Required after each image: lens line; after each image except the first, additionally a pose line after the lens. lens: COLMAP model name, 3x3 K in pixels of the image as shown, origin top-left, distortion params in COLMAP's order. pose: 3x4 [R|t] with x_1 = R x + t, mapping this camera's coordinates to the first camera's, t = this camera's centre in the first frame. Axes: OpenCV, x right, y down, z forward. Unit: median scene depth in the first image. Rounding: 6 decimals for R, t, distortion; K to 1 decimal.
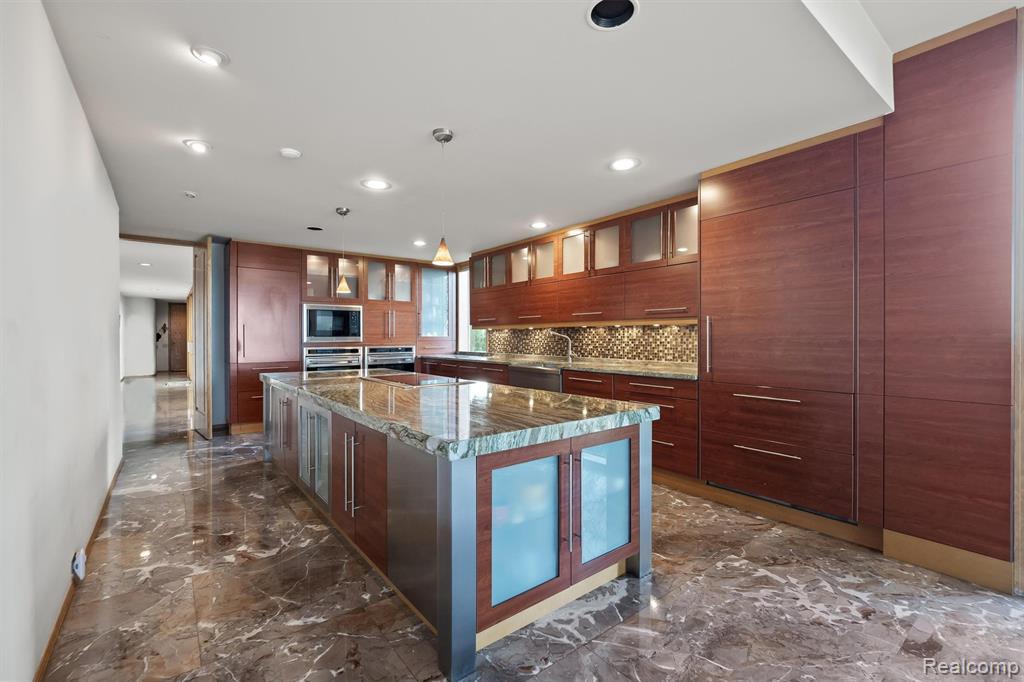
lens RADIAL K [[438.4, 0, 512.6], [0, 438.4, 339.9], [0, 0, 1]] dist [0.001472, 0.001007]
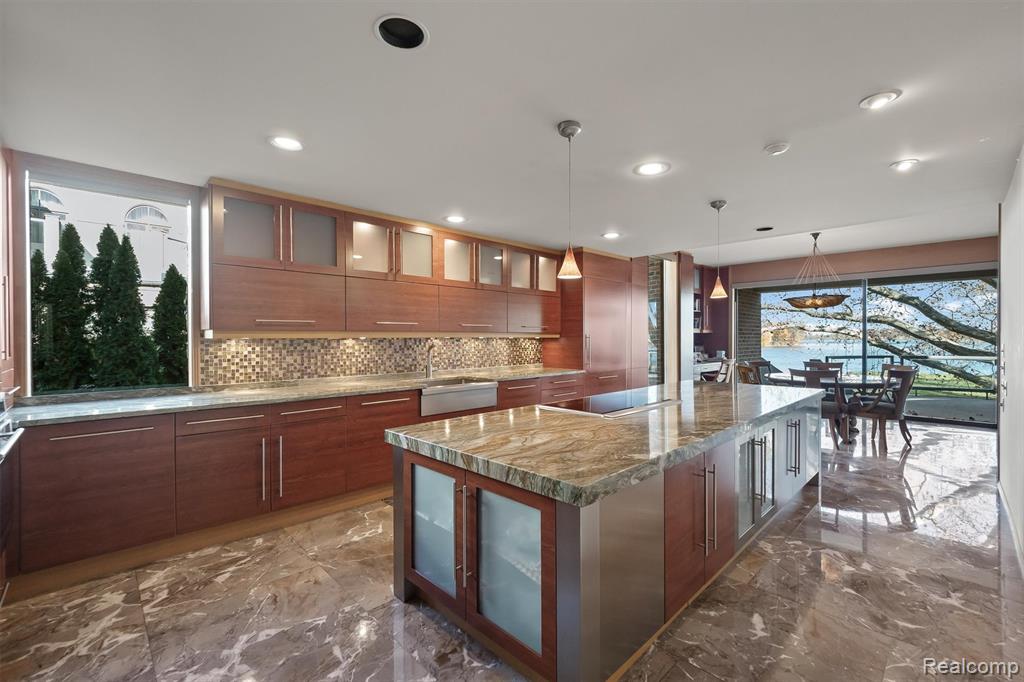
lens RADIAL K [[438.4, 0, 517.8], [0, 438.4, 340.7], [0, 0, 1]] dist [0.001472, 0.001007]
pose [[-0.110180, -0.004017, 0.993904, -1.221617], [0.010837, 0.999928, 0.005243, -0.041856], [-0.993853, 0.011349, -0.110128, 1.487489]]
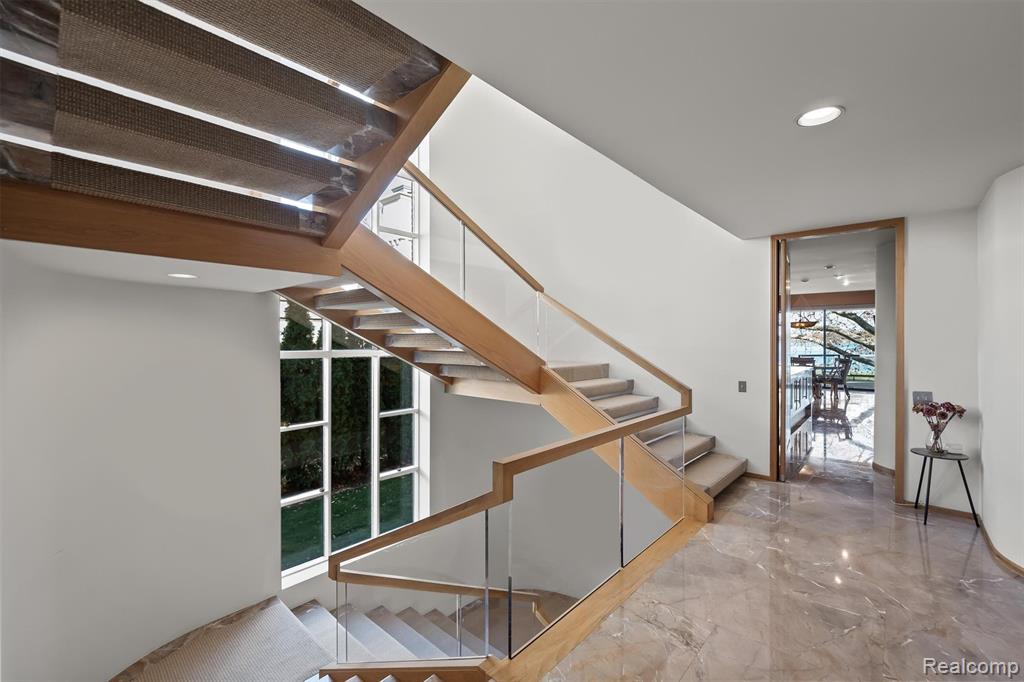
lens RADIAL K [[438.4, 0, 506.9], [0, 438.4, 338.4], [0, 0, 1]] dist [0.001472, 0.001007]
pose [[-0.172193, 0.009668, 0.985016, -2.545302], [0.012938, 0.999888, -0.007552, -0.080714], [-0.984978, 0.011443, -0.172299, 2.931267]]
